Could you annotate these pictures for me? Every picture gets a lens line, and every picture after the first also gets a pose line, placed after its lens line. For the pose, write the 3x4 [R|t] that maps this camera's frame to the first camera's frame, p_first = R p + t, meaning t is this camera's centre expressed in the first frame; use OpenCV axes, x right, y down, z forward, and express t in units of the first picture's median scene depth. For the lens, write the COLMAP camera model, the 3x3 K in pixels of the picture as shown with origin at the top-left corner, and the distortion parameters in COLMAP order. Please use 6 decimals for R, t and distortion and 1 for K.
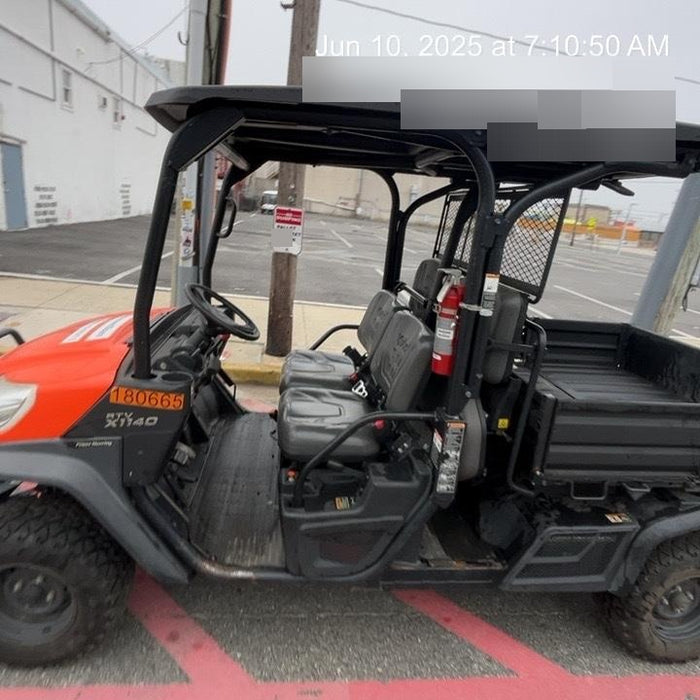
lens RADIAL K [[500.3, 0, 350.0], [0, 500.3, 350.0], [0, 0, 1]] dist [-0.000259, 0.000622]
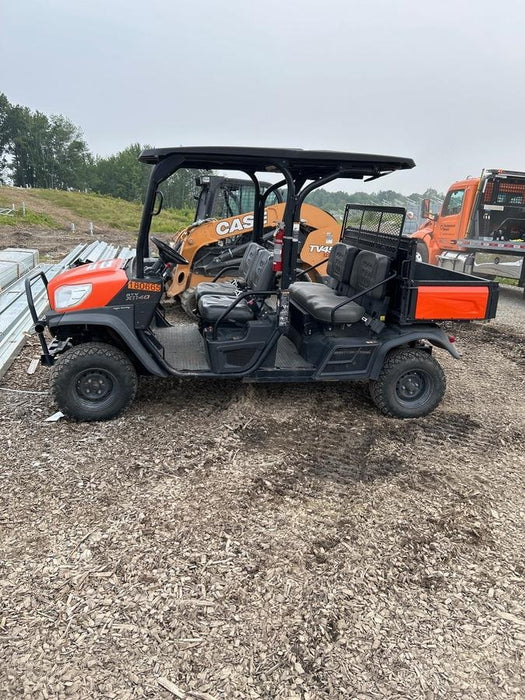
lens RADIAL K [[533.3, 0, 262.5], [0, 533.3, 350.0], [0, 0, 1]] dist [0.033415, -0.008018]
pose [[0.997317, -0.057291, 0.045576, -0.008808], [0.056608, 0.998266, 0.016138, 0.313684], [-0.046422, -0.013515, 0.998830, -1.176877]]
